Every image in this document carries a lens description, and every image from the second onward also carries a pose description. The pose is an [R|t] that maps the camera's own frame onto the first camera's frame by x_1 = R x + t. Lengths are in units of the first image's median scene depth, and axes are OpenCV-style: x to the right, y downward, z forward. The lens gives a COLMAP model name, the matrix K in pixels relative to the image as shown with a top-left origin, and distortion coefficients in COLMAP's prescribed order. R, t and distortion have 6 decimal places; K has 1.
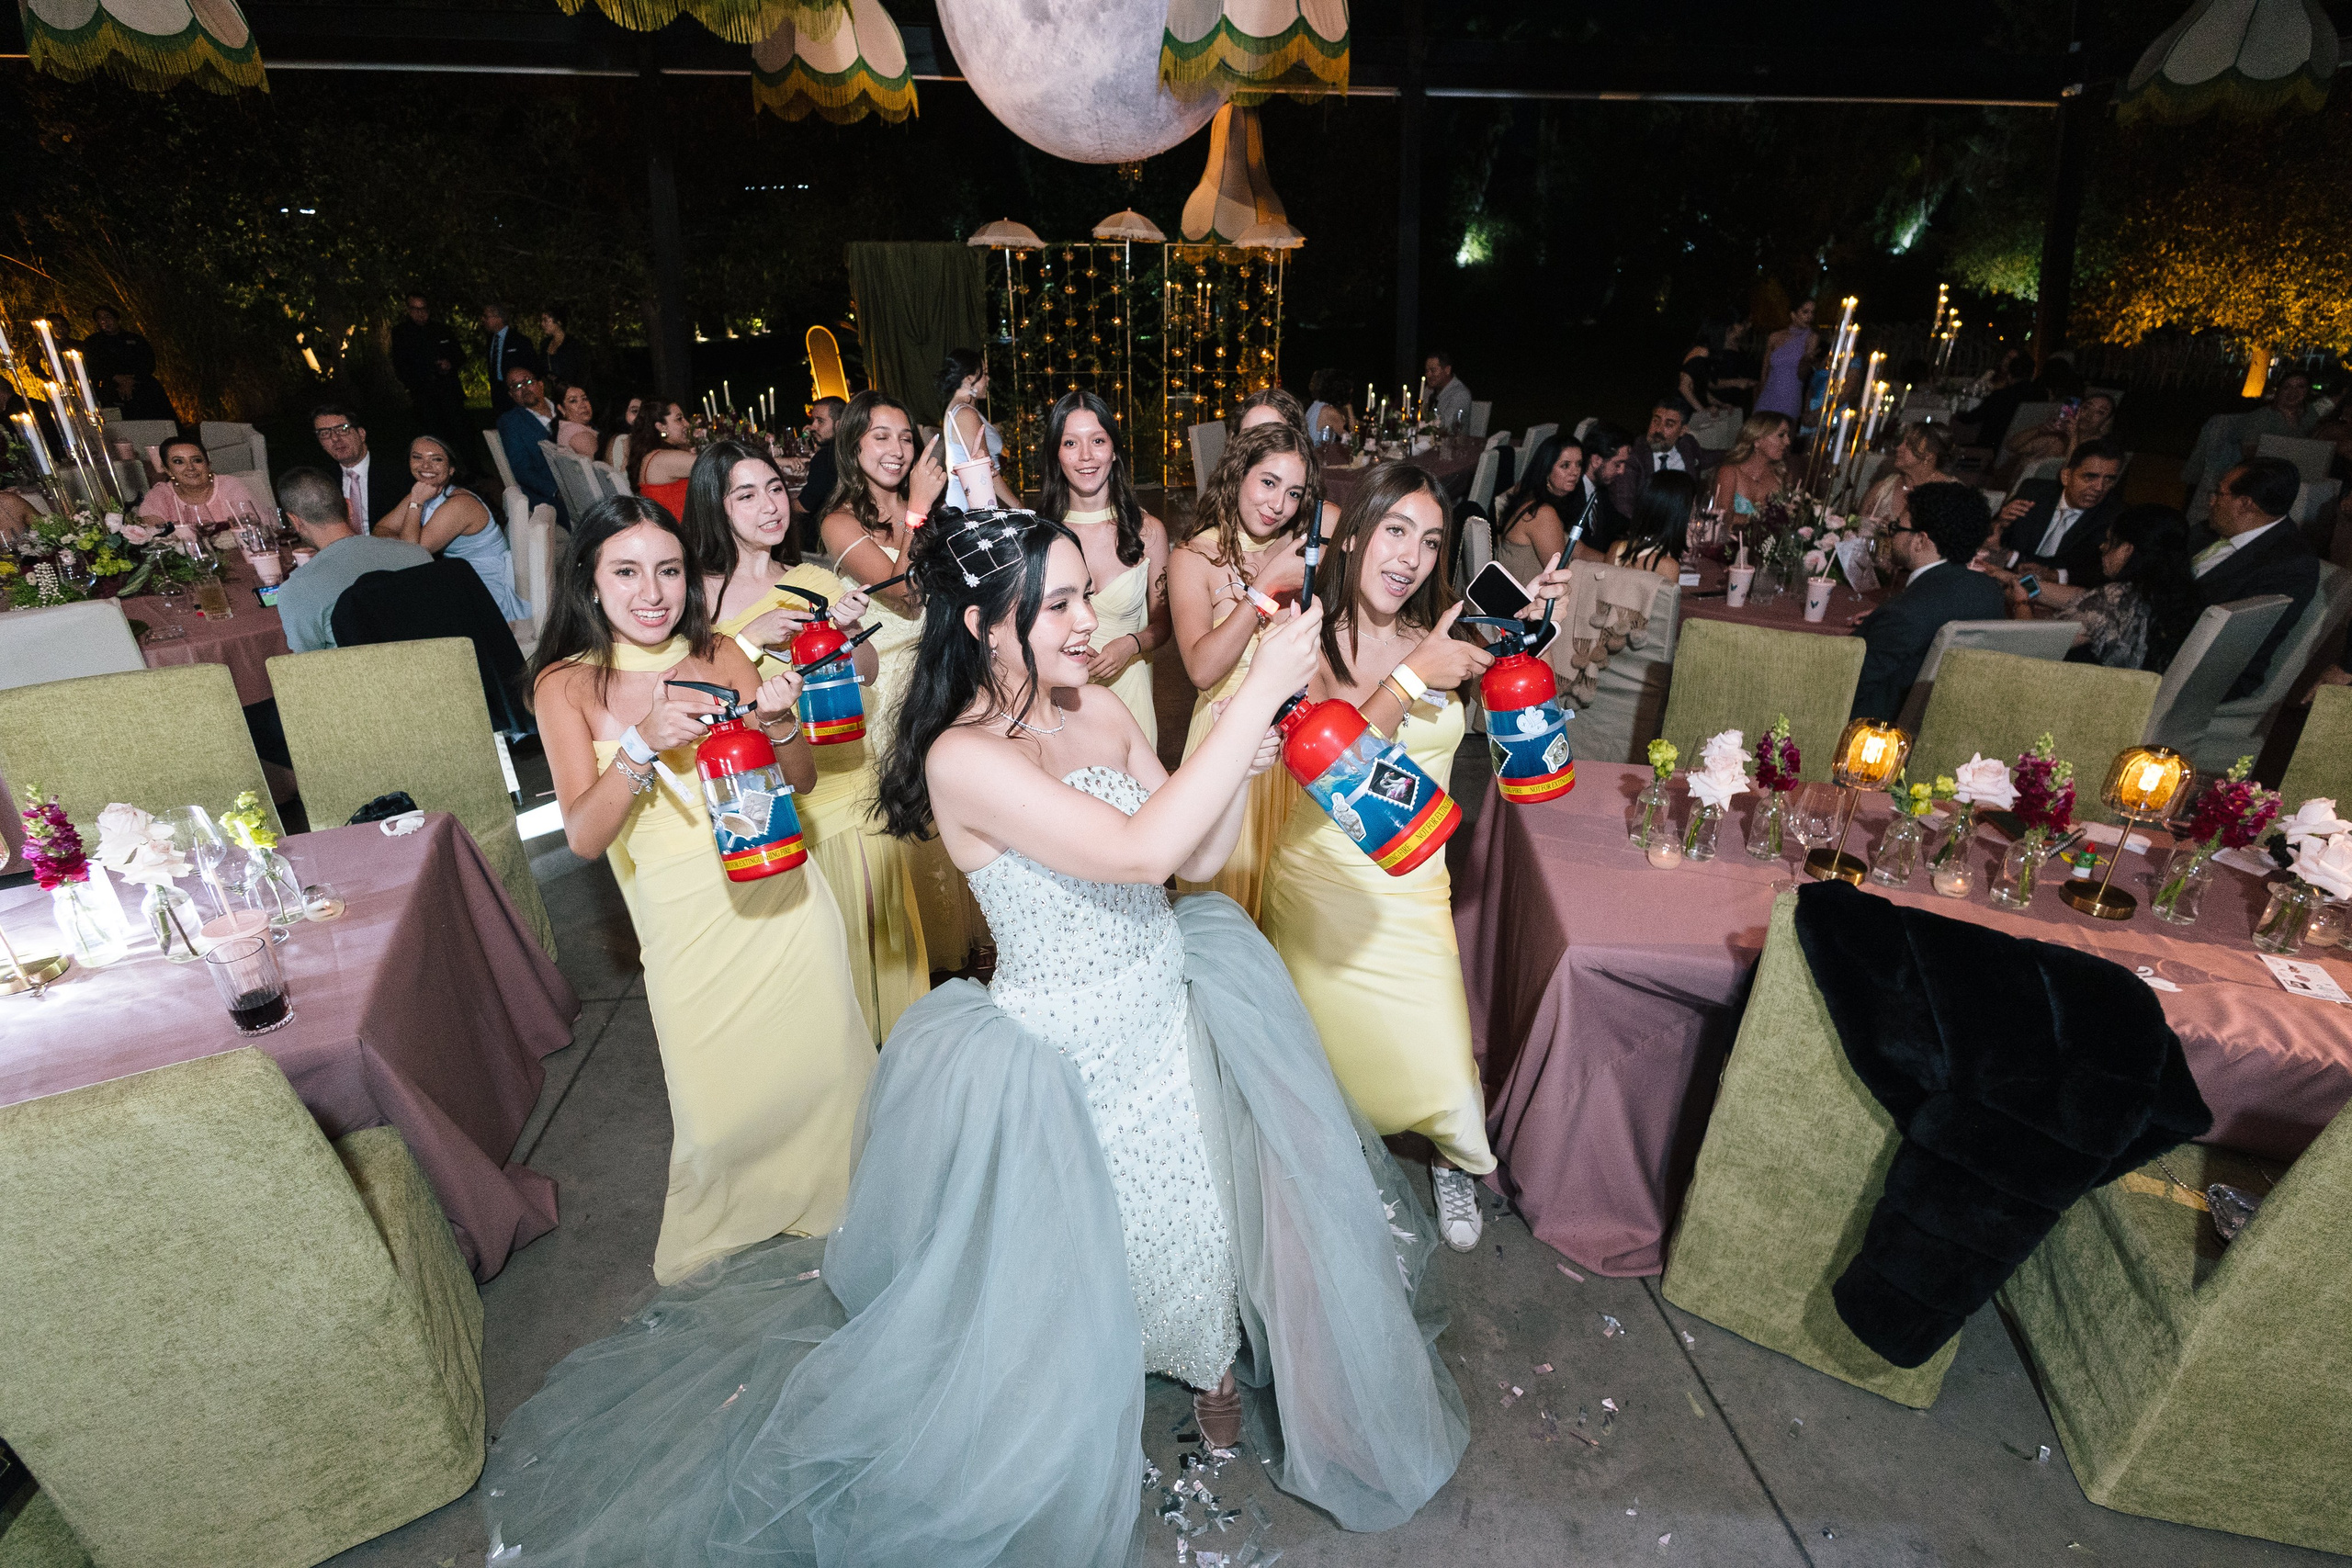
lens RADIAL K [[1107.1, 0, 1184.5], [0, 1107.1, 776.7], [0, 0, 1]] dist [0.017973, -0.008826]
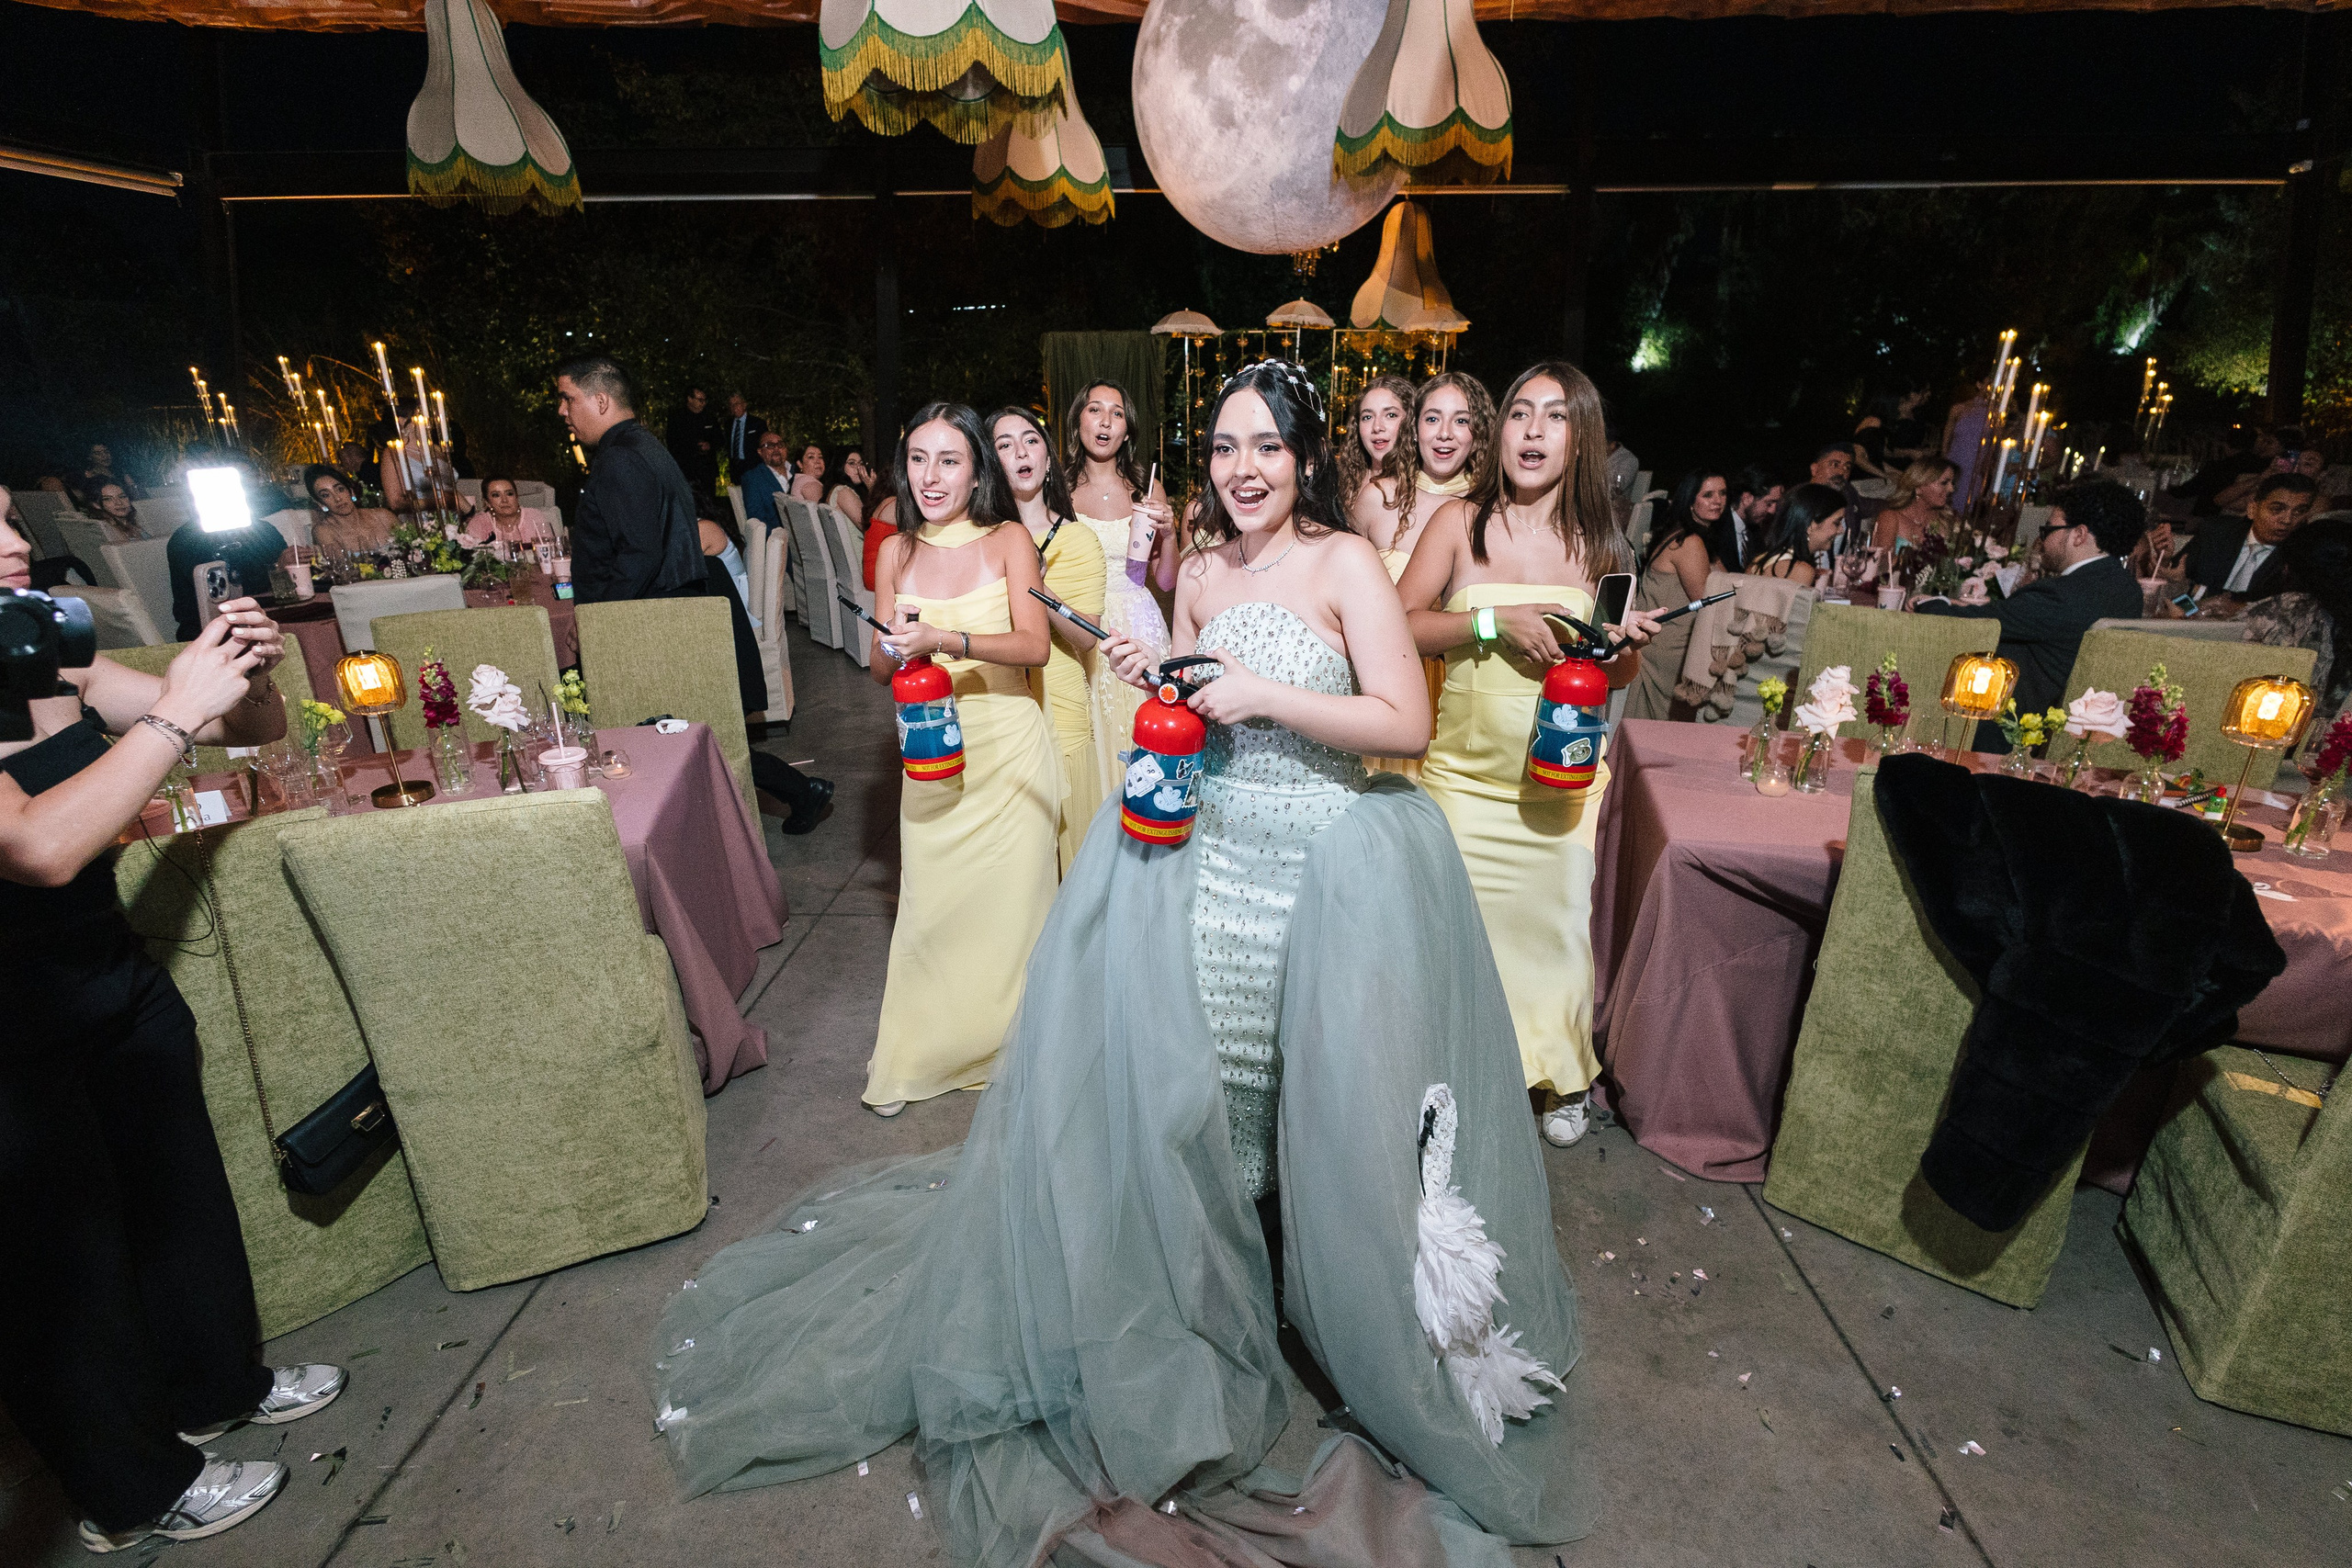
lens RADIAL K [[1107.1, 0, 1184.7], [0, 1107.1, 785.0], [0, 0, 1]] dist [0.017973, -0.008826]
pose [[0.989594, 0.040352, -0.138114, 0.014262], [-0.051597, 0.995552, -0.078834, 0.114425], [0.134318, 0.085140, 0.987274, -0.077067]]
